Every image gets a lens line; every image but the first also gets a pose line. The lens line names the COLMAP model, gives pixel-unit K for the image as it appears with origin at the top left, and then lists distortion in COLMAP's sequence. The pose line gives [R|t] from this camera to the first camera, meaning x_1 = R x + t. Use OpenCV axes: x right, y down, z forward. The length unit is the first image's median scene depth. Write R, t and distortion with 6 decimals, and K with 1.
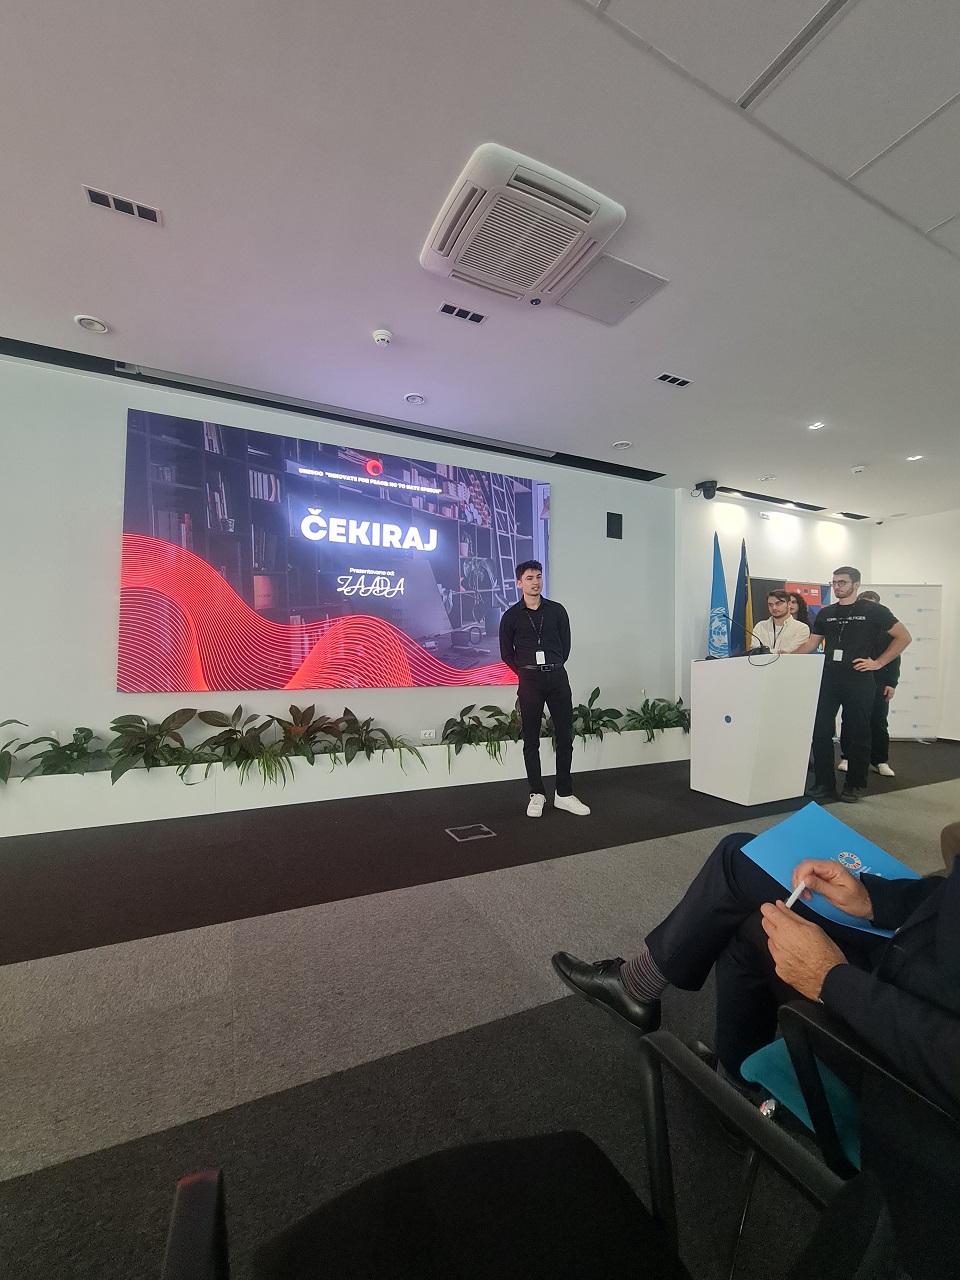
lens RADIAL K [[513.3, 0, 478.8], [0, 513.3, 632.1], [0, 0, 1]] dist [-0.013743, -0.000223]
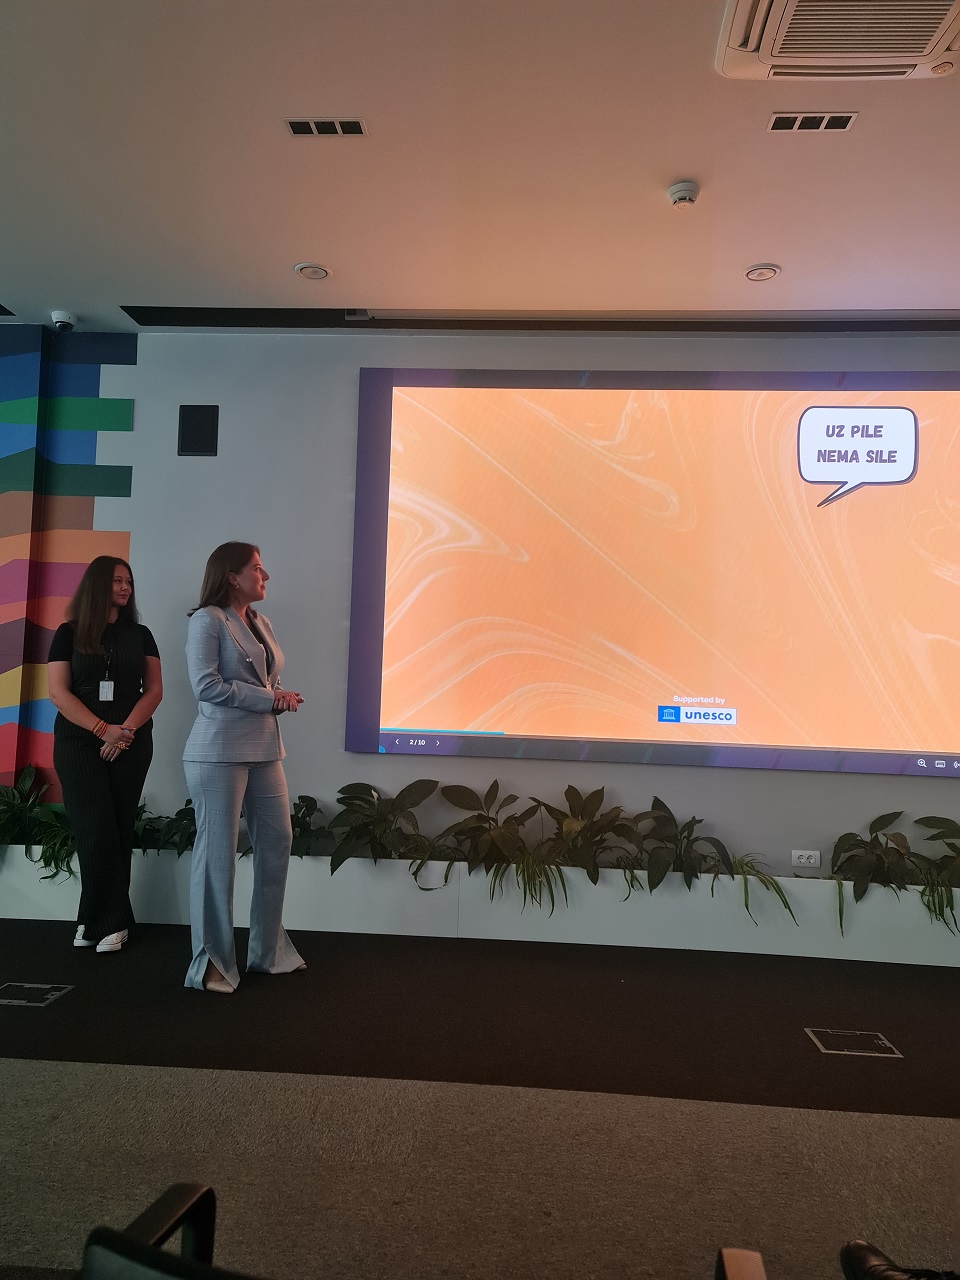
lens RADIAL K [[912.2, 0, 476.5], [0, 912.2, 635.6], [0, 0, 1]] dist [0.060951, -0.080538]
pose [[0.865049, -0.011592, -0.501553, 0.115147], [-0.008444, 0.999255, -0.037659, -0.000489], [0.501616, 0.036812, 0.864307, -0.052659]]
